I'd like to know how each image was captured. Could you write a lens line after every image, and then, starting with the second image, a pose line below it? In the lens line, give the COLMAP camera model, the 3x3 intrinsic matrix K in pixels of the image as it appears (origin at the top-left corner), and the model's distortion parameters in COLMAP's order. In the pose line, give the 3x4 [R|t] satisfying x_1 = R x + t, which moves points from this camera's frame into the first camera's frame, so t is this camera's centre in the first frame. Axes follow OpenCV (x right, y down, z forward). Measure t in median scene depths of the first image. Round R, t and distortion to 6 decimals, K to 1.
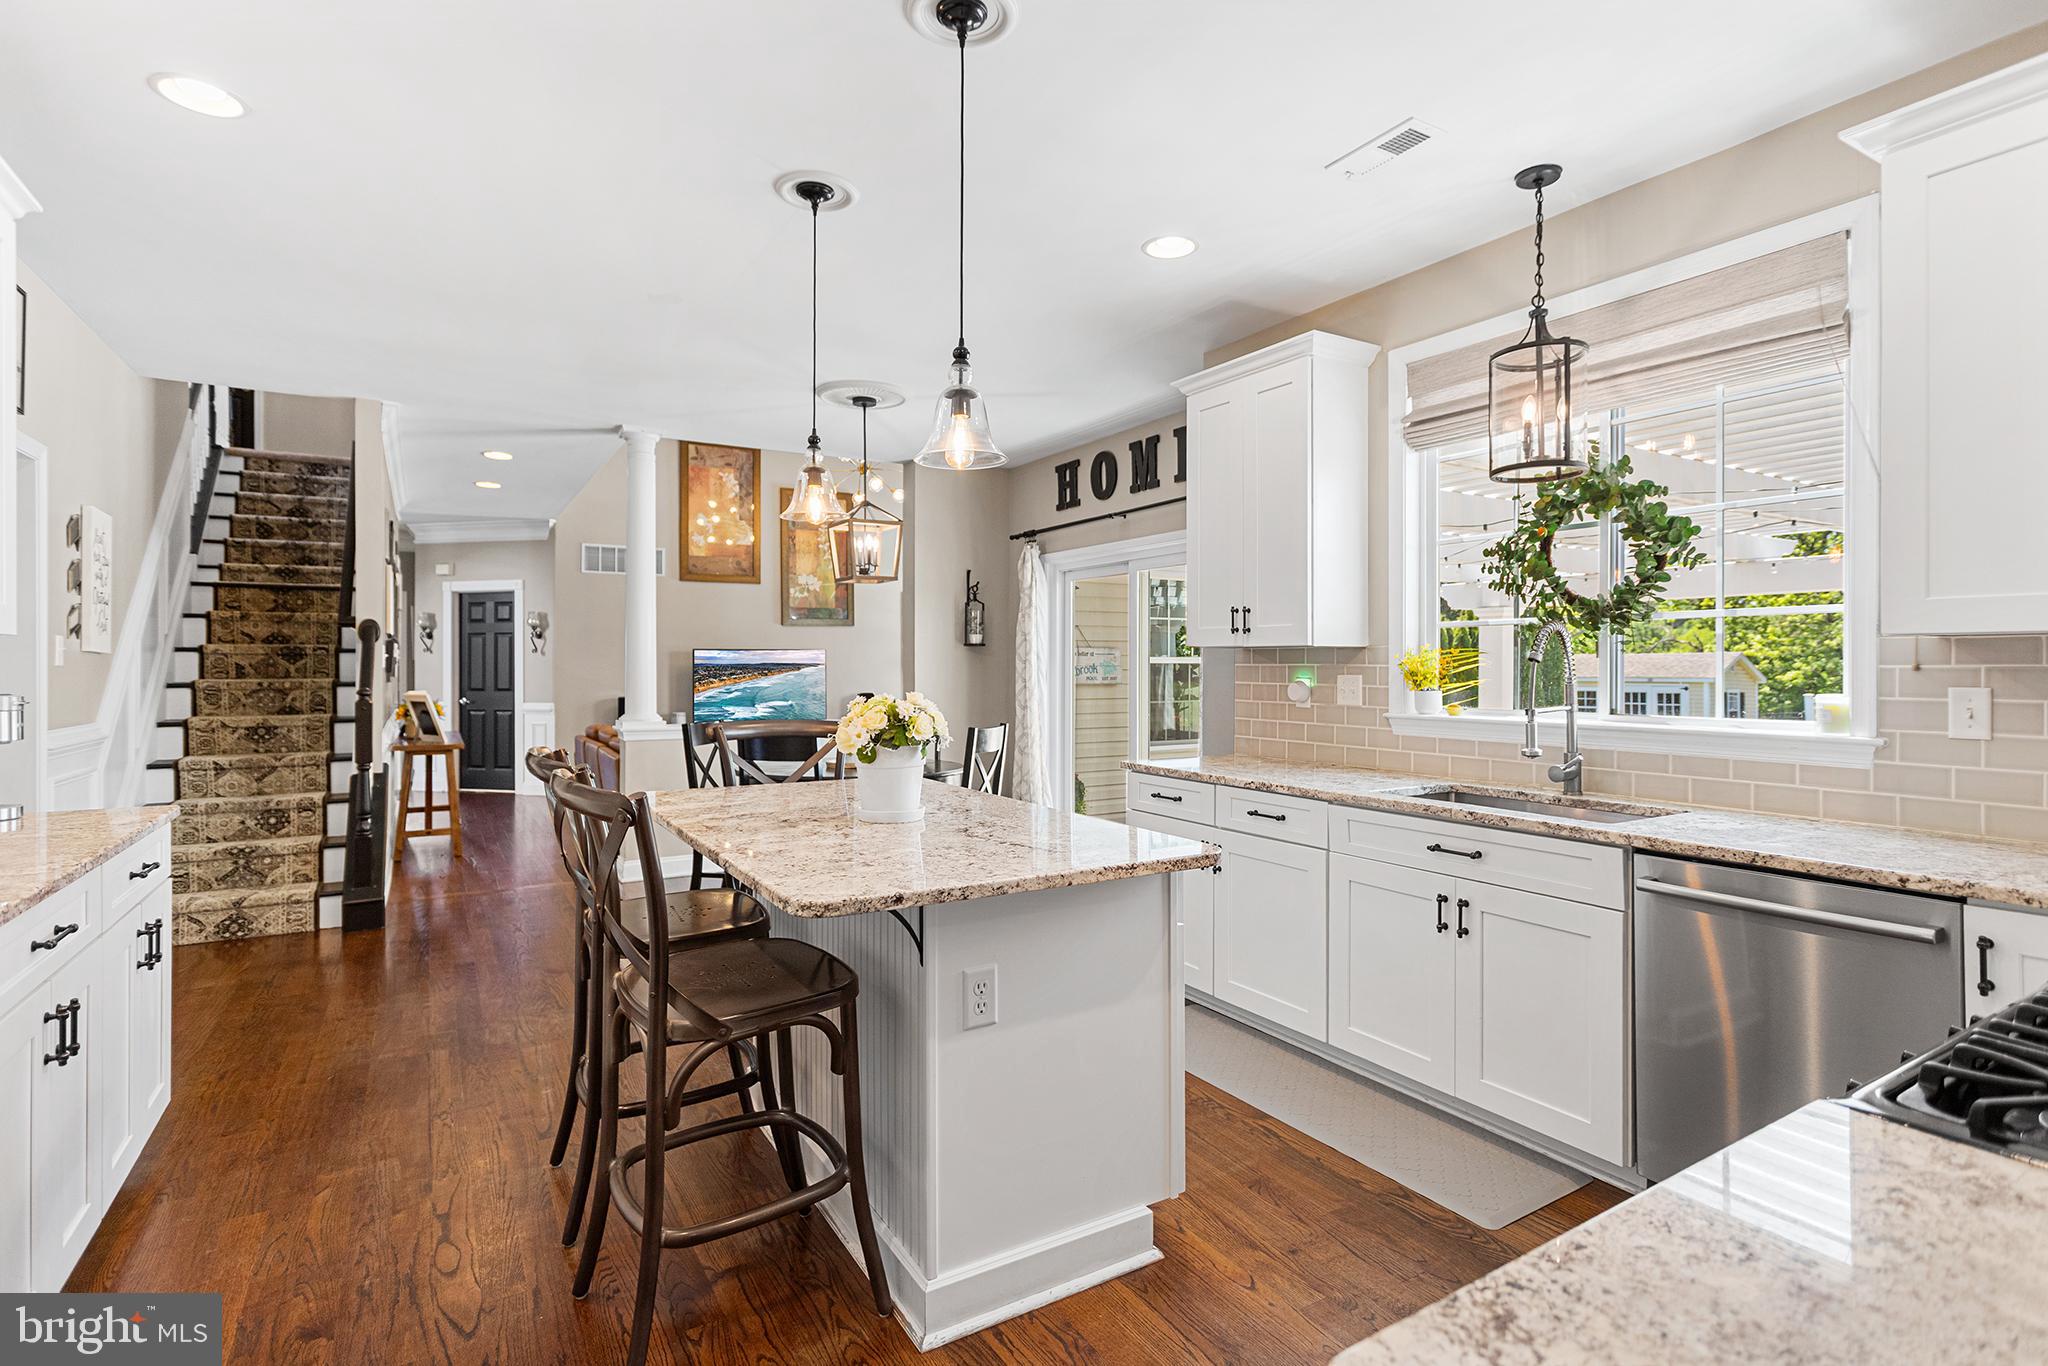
lens RADIAL K [[986.6, 0, 1014.9], [0, 986.6, 653.0], [0, 0, 1]] dist [0.001850, 0.002176]
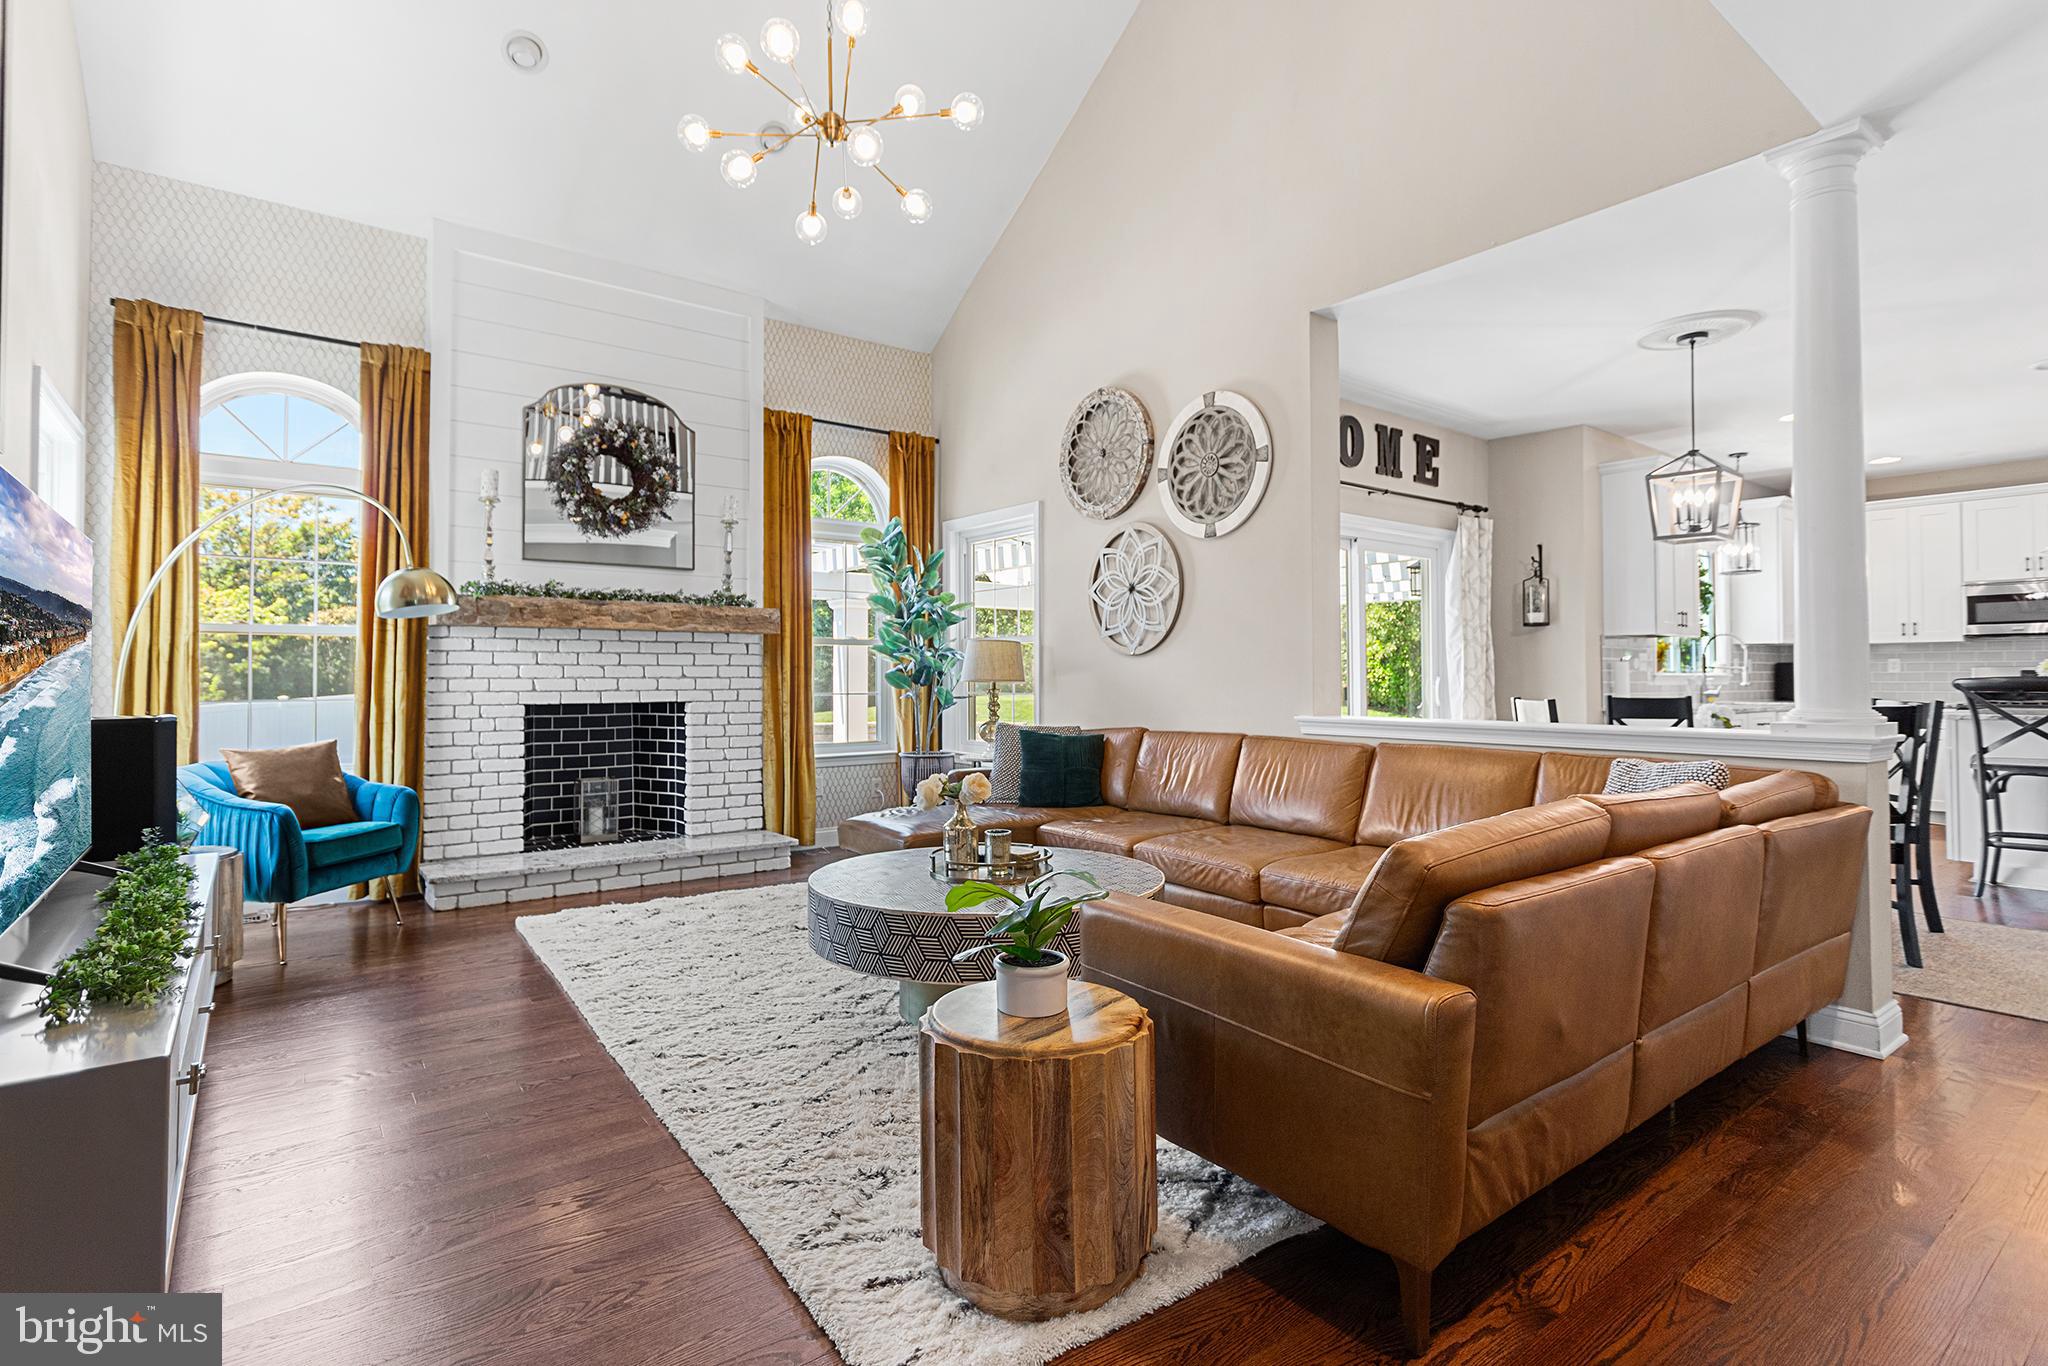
lens RADIAL K [[986.6, 0, 1034.3], [0, 986.6, 655.2], [0, 0, 1]] dist [0.001850, 0.002176]
pose [[-0.116305, 0.021999, 0.992970, -0.489330], [-0.008575, 0.999695, -0.023152, 0.028345], [-0.993177, -0.011208, -0.116081, 0.861317]]
